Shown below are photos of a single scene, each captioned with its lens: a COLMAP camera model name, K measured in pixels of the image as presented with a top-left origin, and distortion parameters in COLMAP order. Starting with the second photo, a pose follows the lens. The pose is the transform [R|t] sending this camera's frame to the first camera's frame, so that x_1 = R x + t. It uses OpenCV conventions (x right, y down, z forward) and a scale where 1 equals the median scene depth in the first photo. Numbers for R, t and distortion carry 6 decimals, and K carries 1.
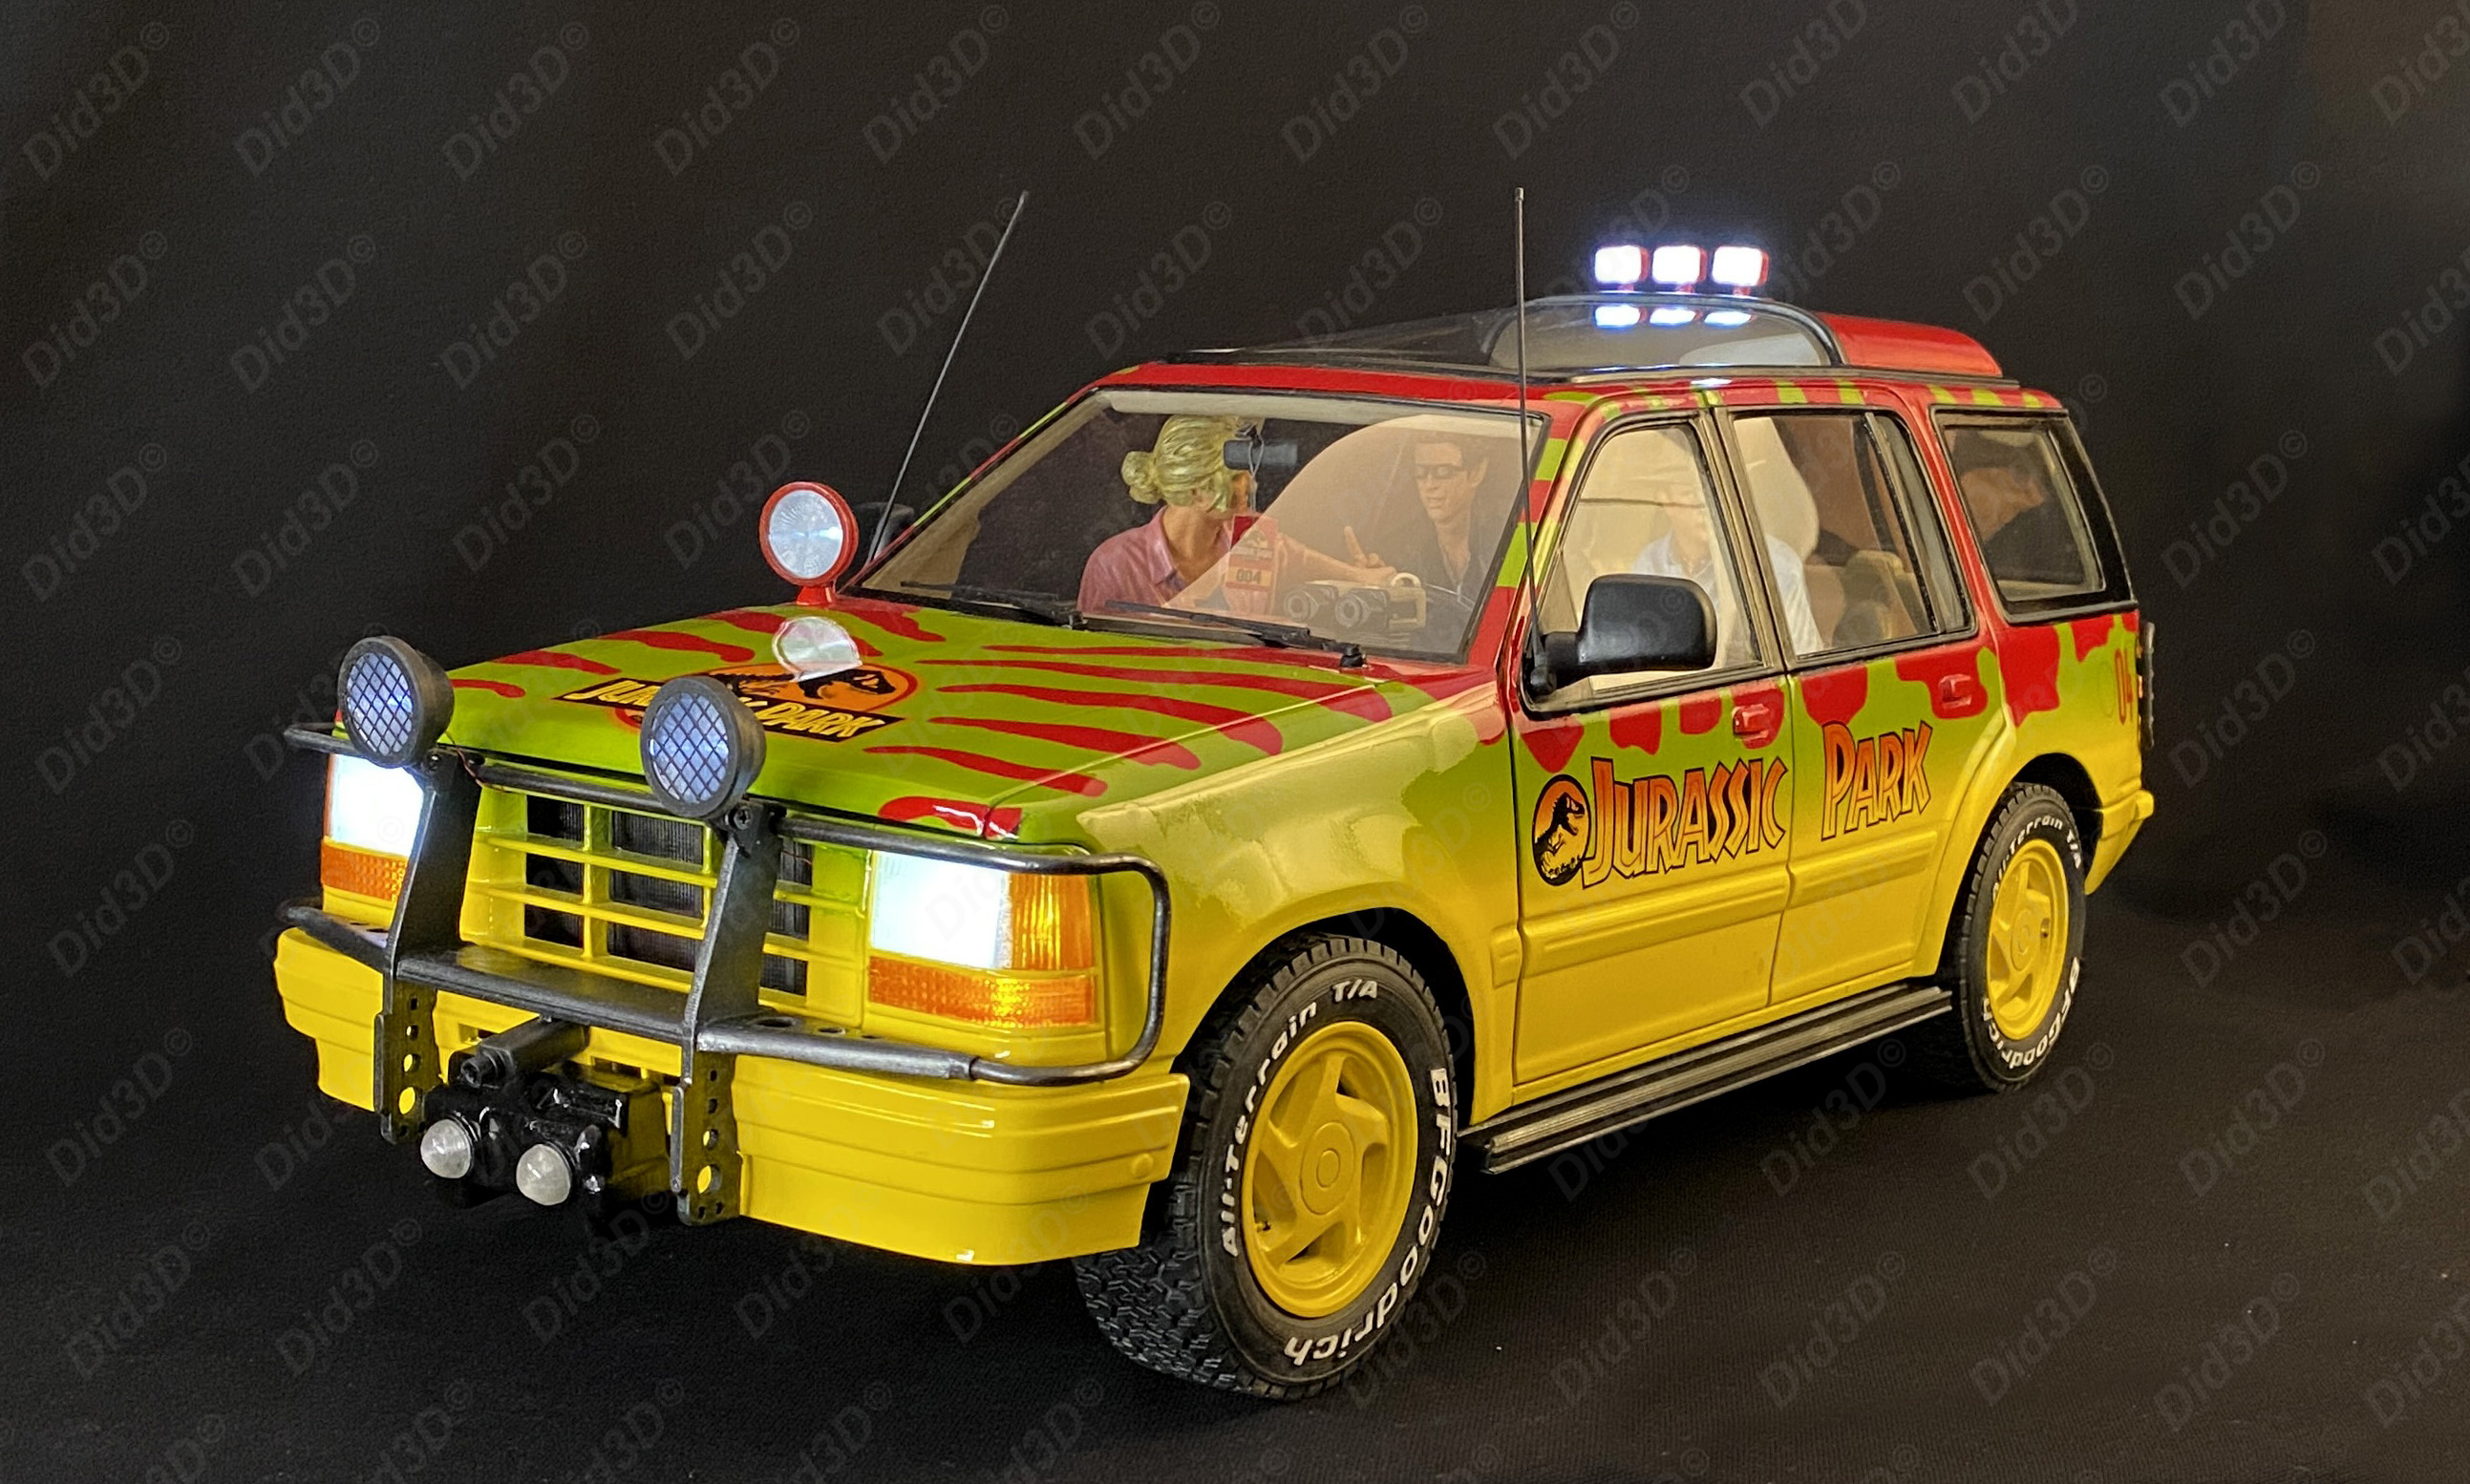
lens RADIAL K [[2767.8, 0, 1421.3], [0, 2767.8, 917.1], [0, 0, 1]] dist [0.099452, -0.029255]
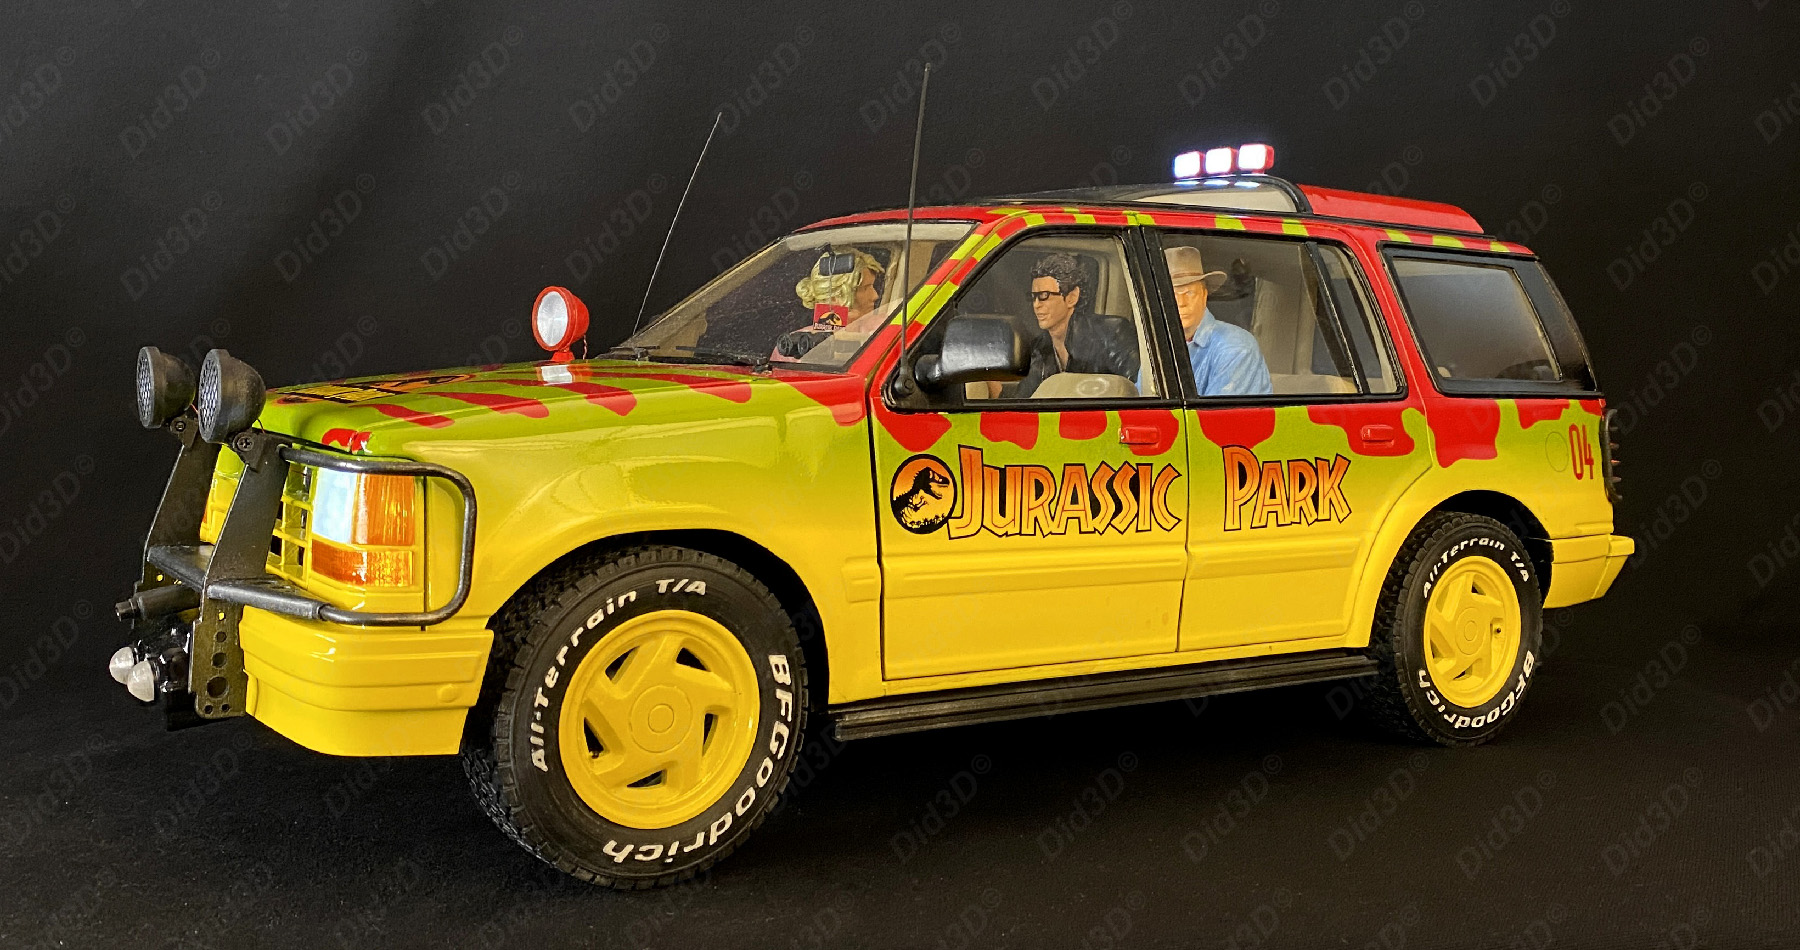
lens RADIAL K [[1464.9, 0, 911.0], [0, 1464.9, 410.6], [0, 0, 1]] dist [0.066330, -0.011076]
pose [[0.926740, 0.000651, -0.375704, 0.339311], [-0.062686, 0.986249, -0.152916, 0.042309], [0.370438, 0.165265, 0.914037, 0.337284]]
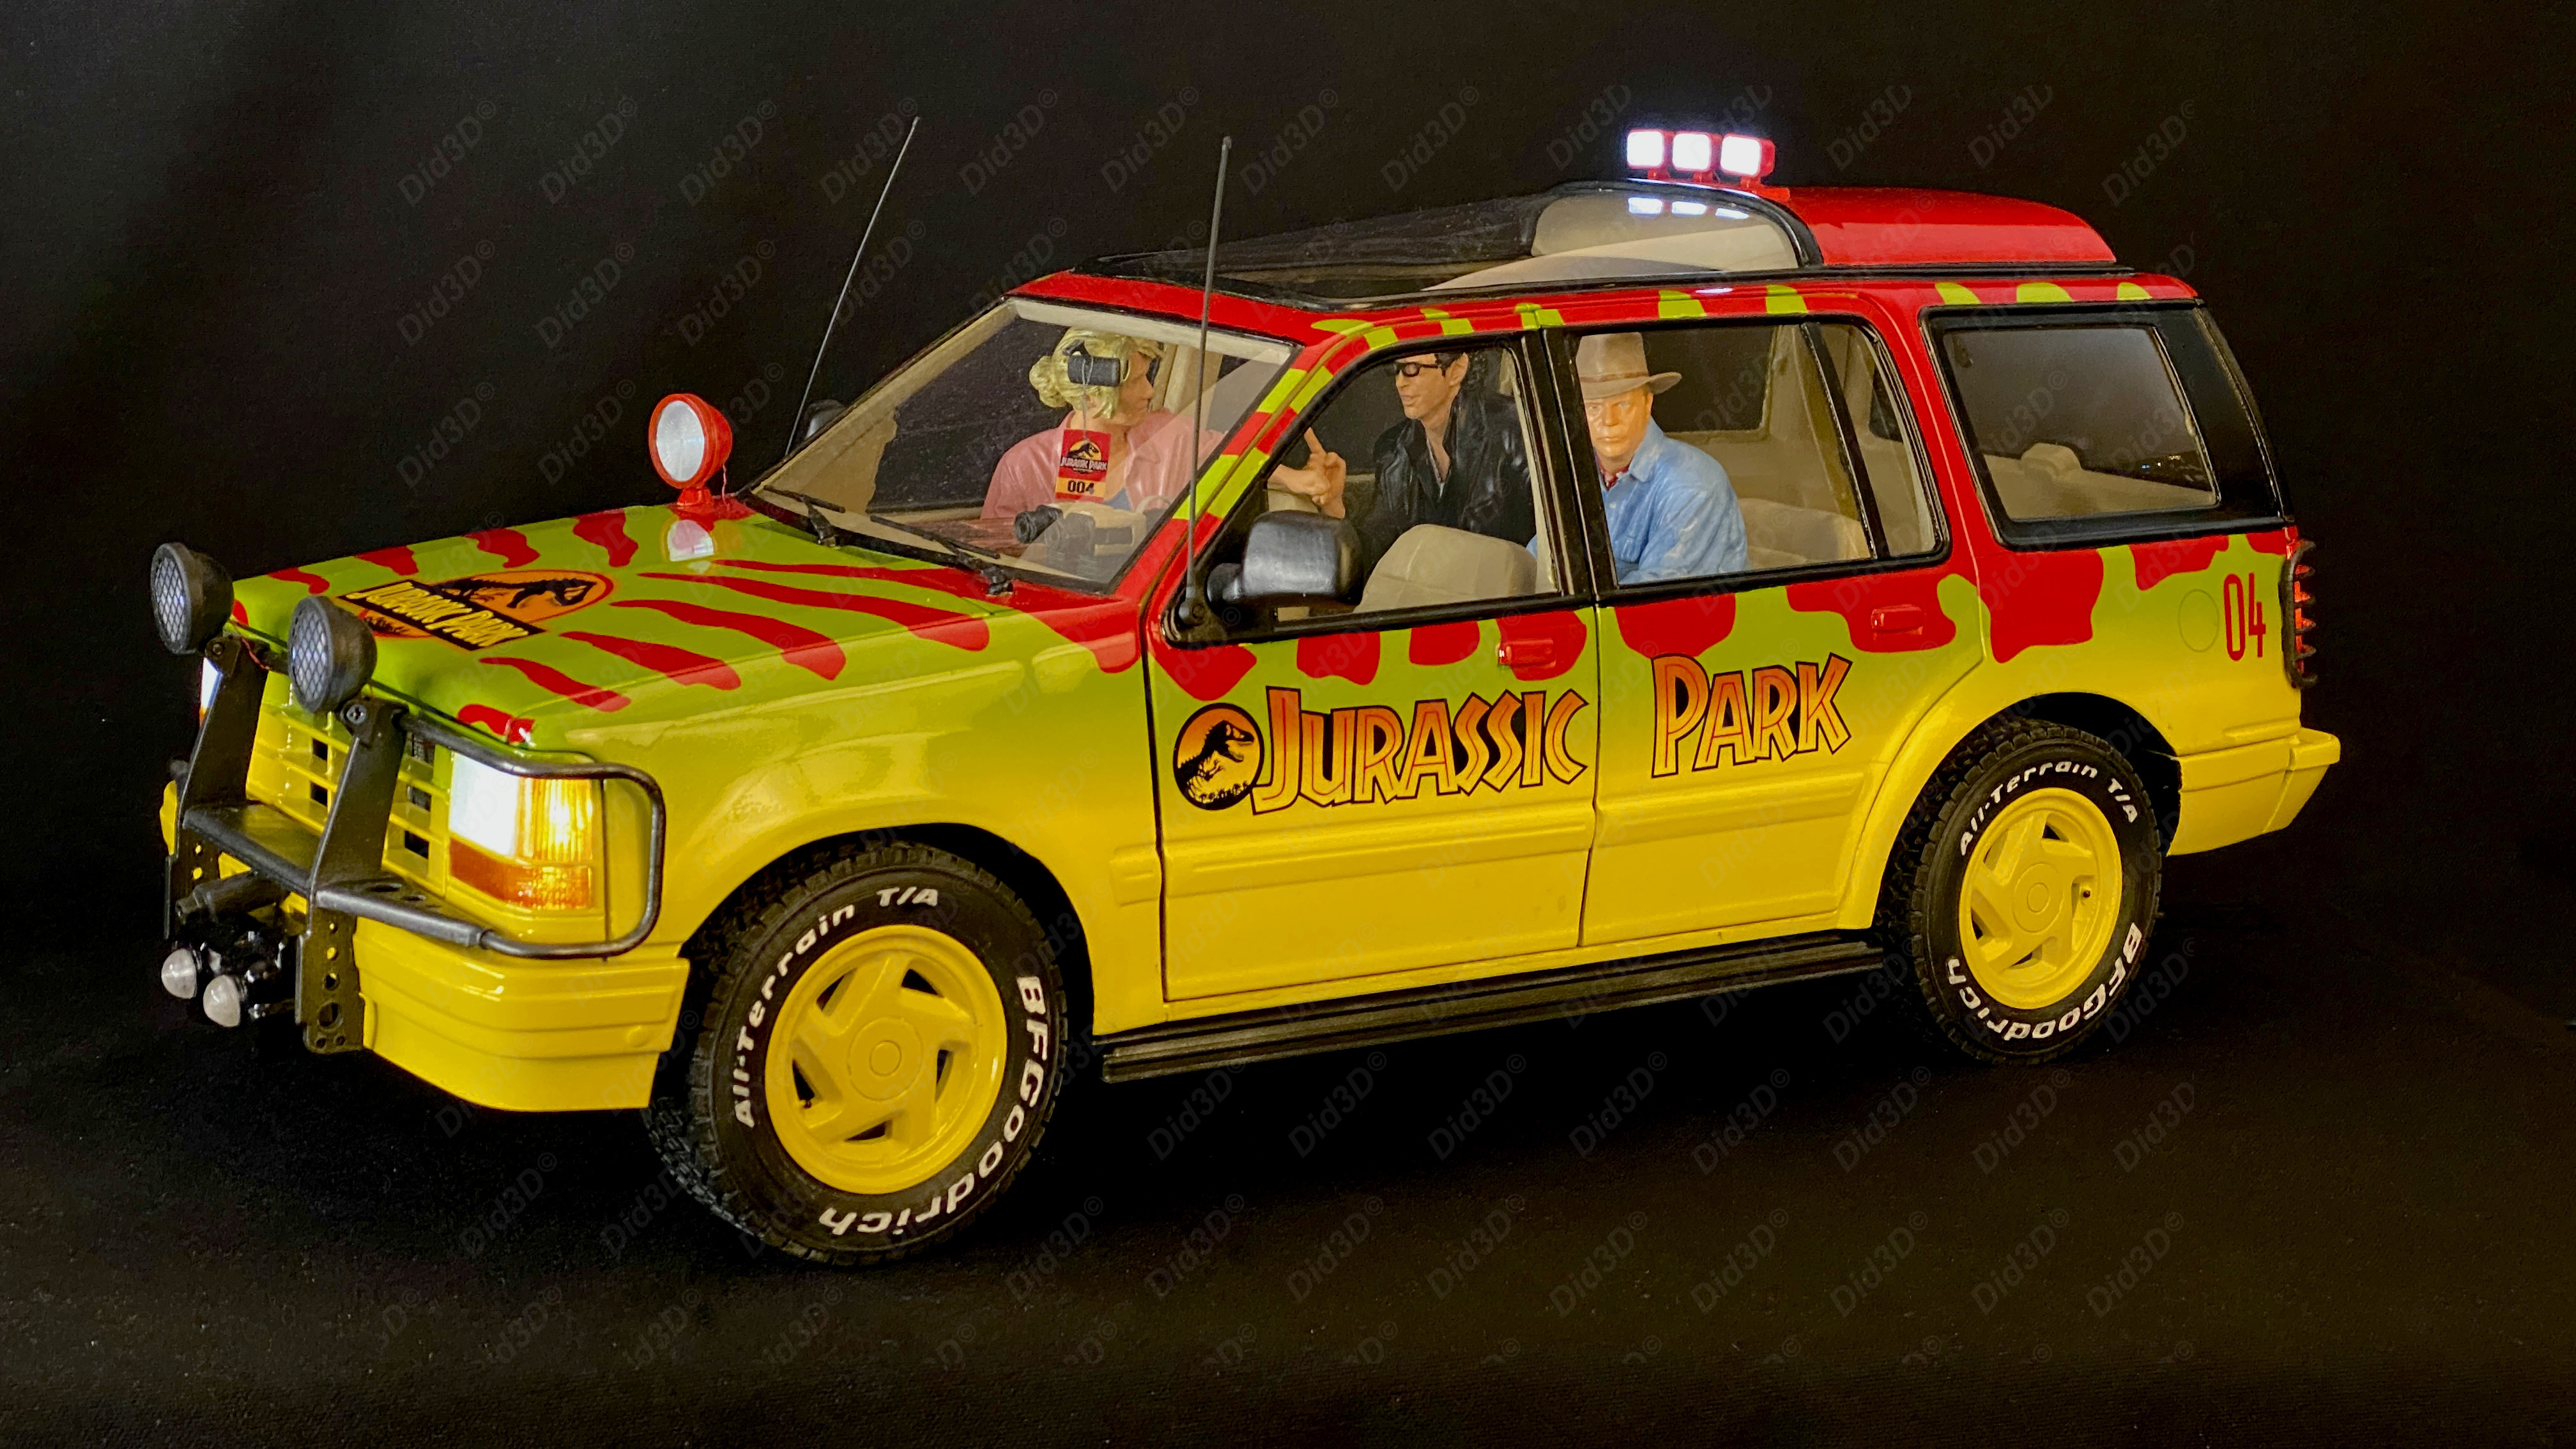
lens RADIAL K [[3399.2, 0, 1118.3], [0, 3399.2, 715.8], [0, 0, 1]] dist [0.048106, 0.000707]
pose [[0.915709, 0.058233, -0.397600, 0.546824], [-0.062362, 0.998050, 0.002551, -0.050245], [0.396974, 0.022460, 0.917555, -0.182266]]
